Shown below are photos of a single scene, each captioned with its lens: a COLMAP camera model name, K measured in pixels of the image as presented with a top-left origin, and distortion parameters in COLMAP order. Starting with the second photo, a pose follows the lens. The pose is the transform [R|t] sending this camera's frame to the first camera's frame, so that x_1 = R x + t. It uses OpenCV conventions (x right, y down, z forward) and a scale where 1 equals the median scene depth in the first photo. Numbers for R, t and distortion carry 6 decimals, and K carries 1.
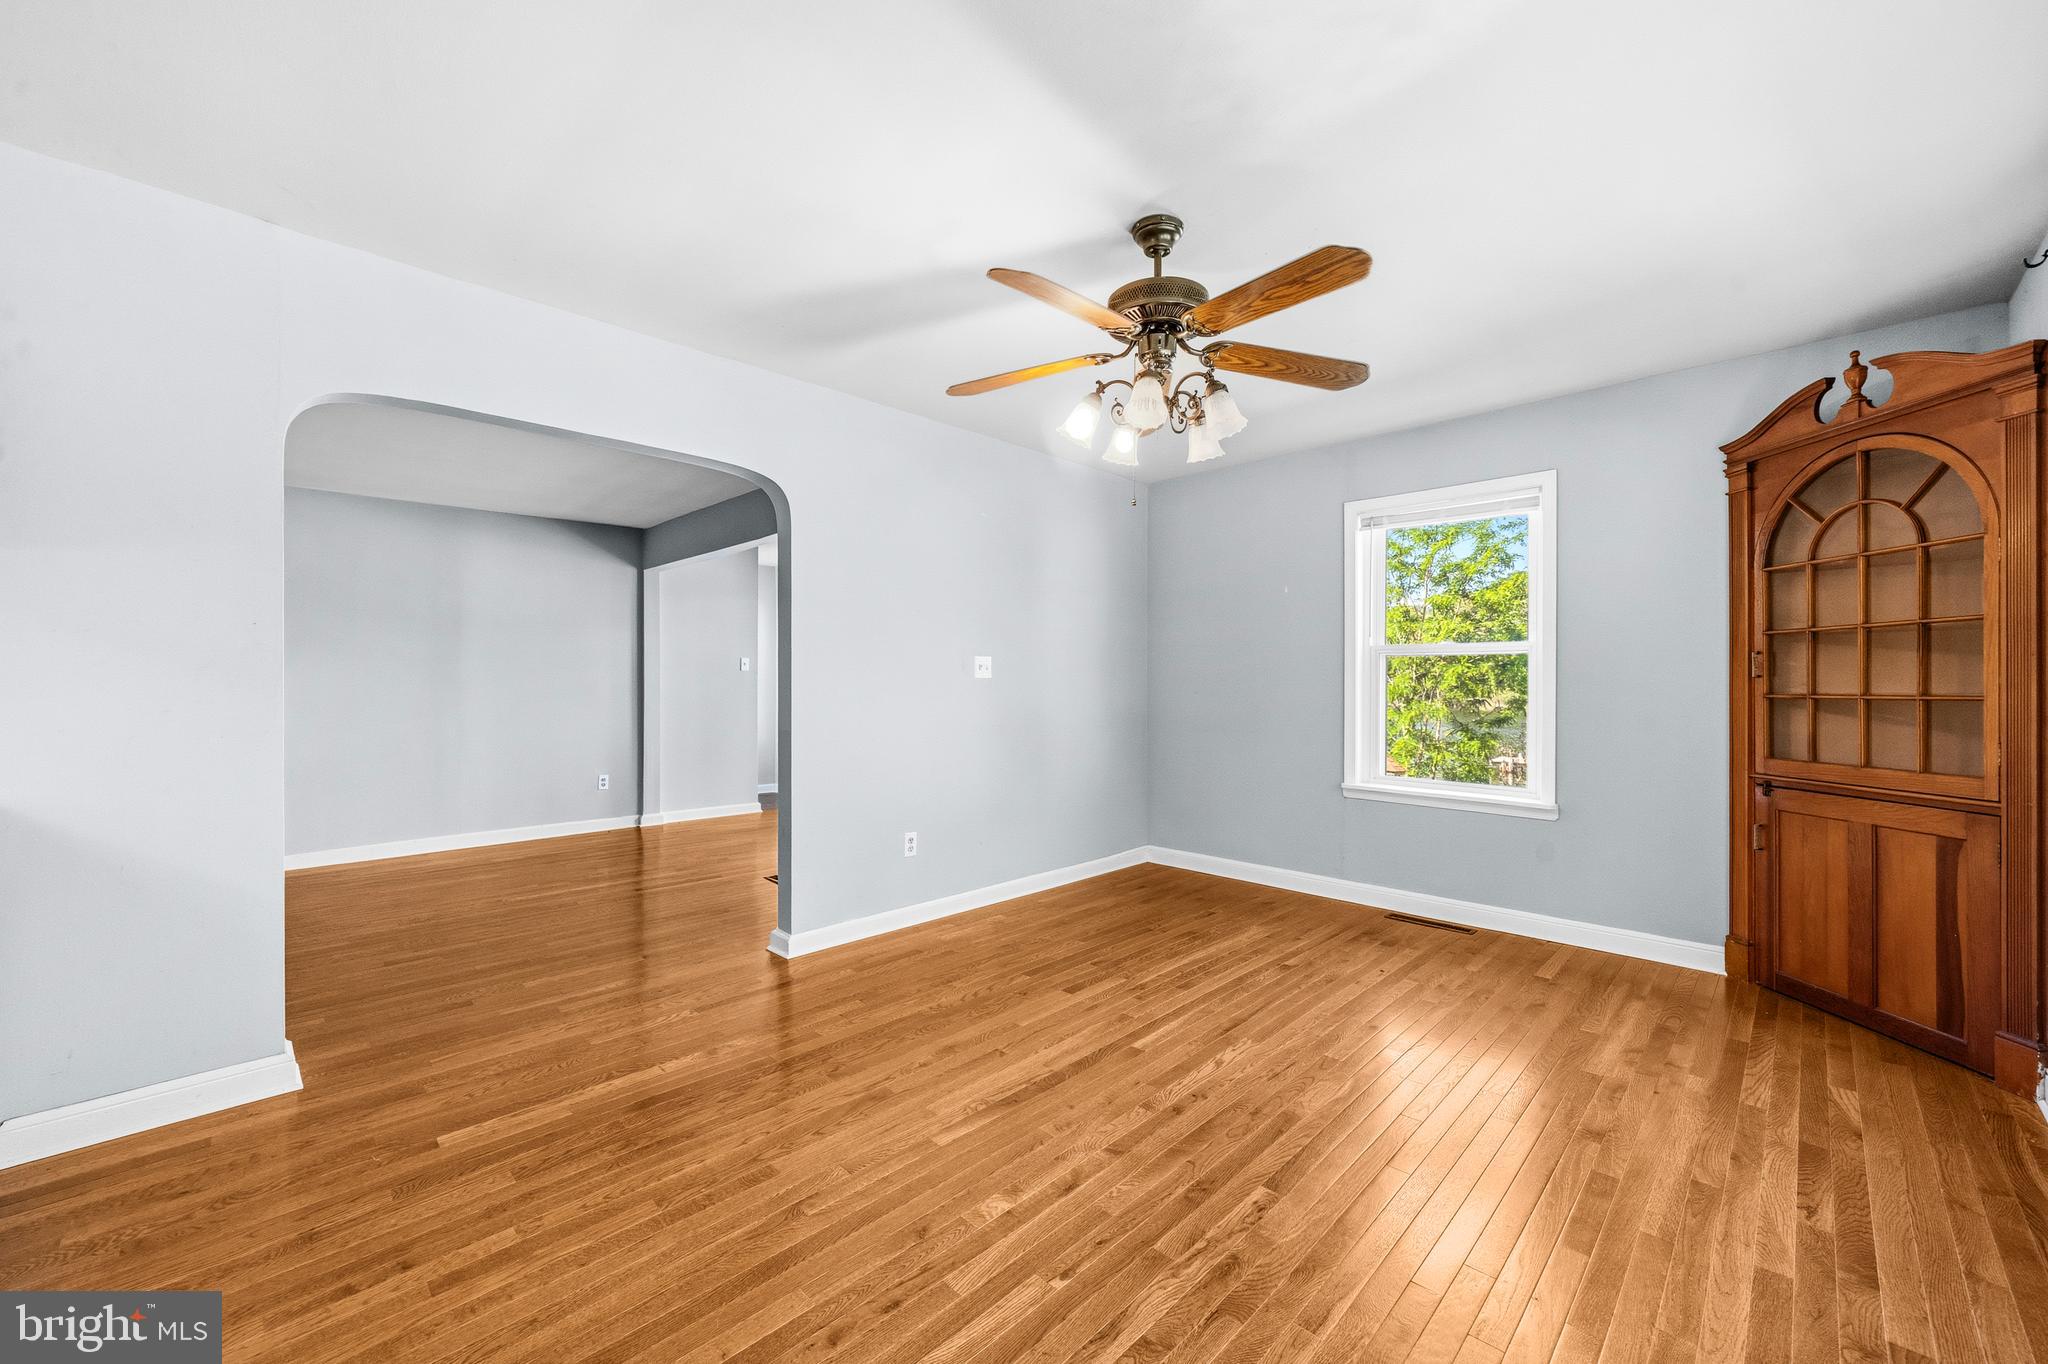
lens RADIAL K [[789.5, 0, 1018.3], [0, 789.5, 684.9], [0, 0, 1]] dist [-0.000849, -0.000116]
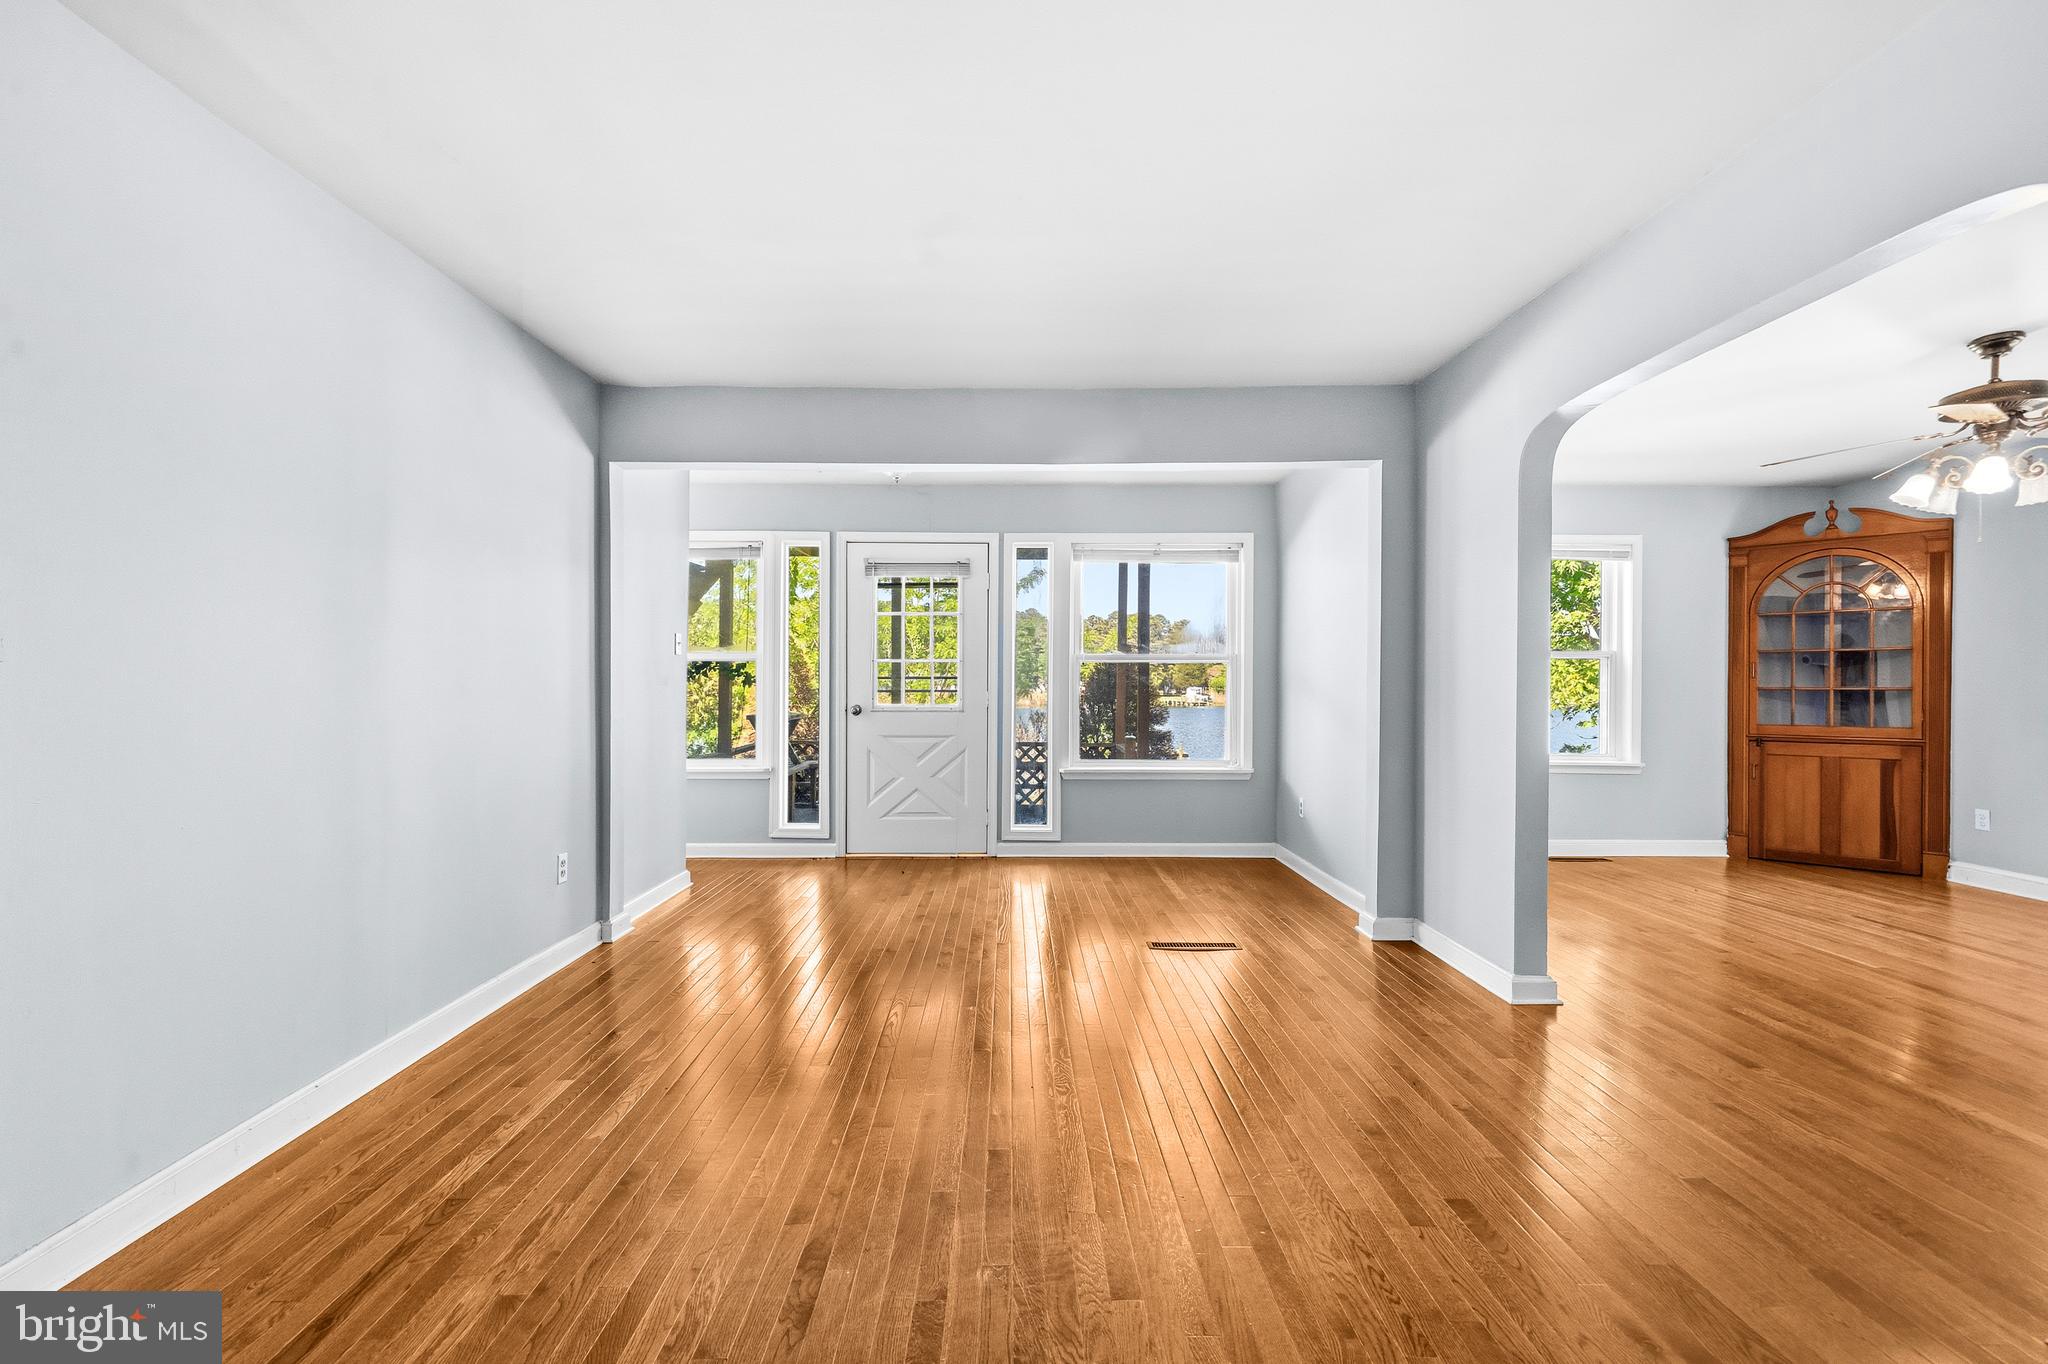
lens RADIAL K [[829.0, 0, 1018.3], [0, 829.0, 689.8], [0, 0, 1]] dist [-0.003383, -0.000294]
pose [[0.703407, -0.003173, 0.710780, -1.555159], [-0.002516, 0.999973, 0.006954, 0.008706], [-0.710783, -0.006680, 0.703380, 0.938612]]
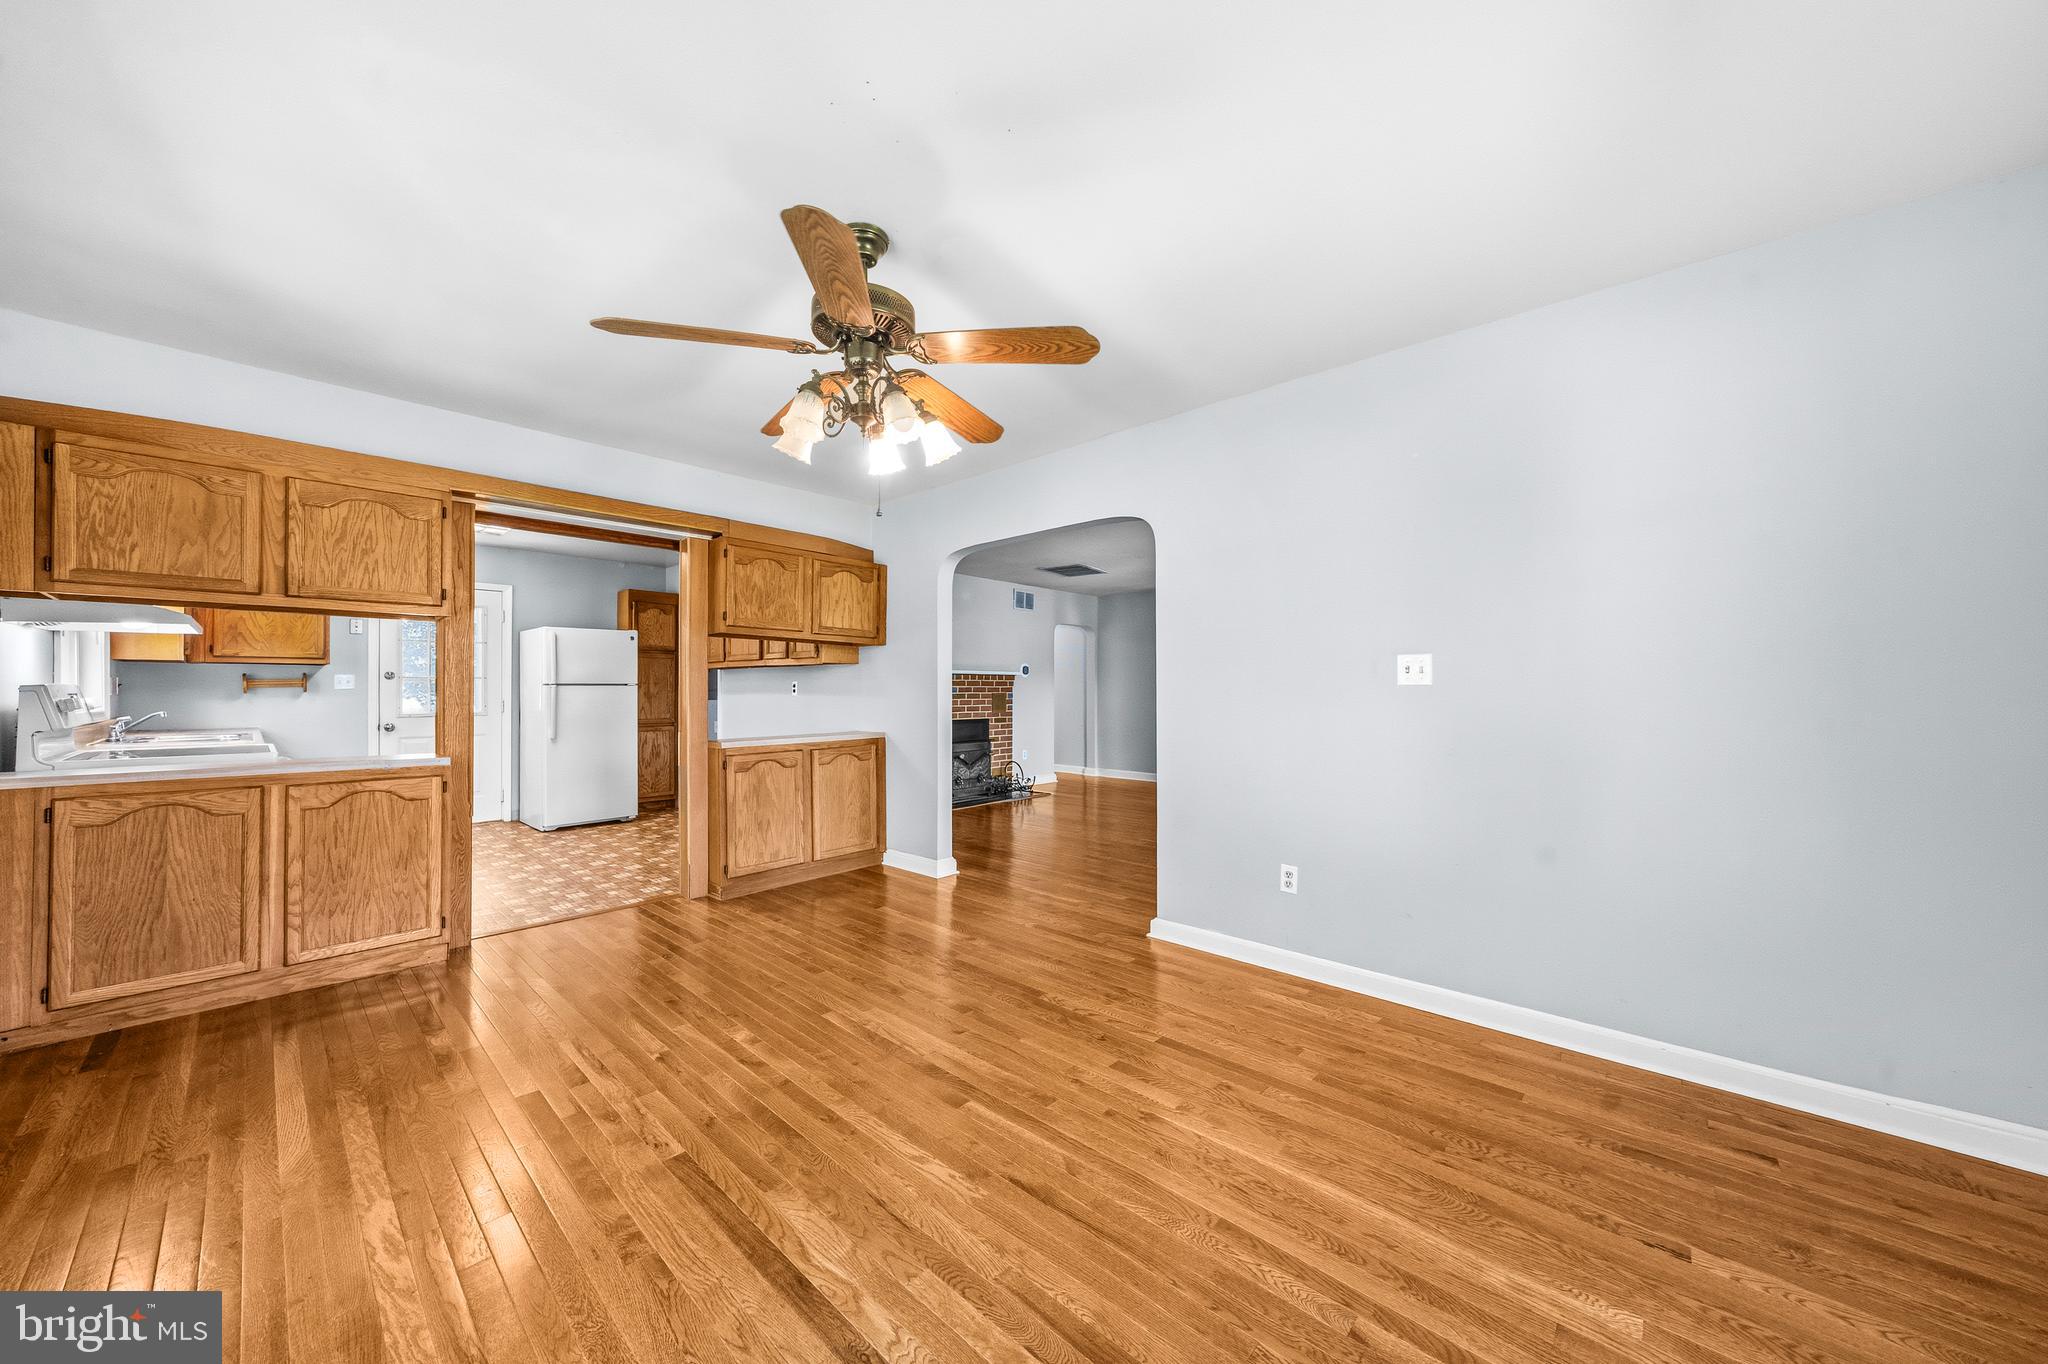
lens RADIAL K [[705.2, 0, 1026.9], [0, 705.2, 688.2], [0, 0, 1]] dist [-0.000619, -0.000070]
pose [[0.048172, -0.008199, -0.998805, 0.844962], [0.001018, 0.999966, -0.008160, -0.001513], [0.998839, -0.000624, 0.048178, 0.917076]]
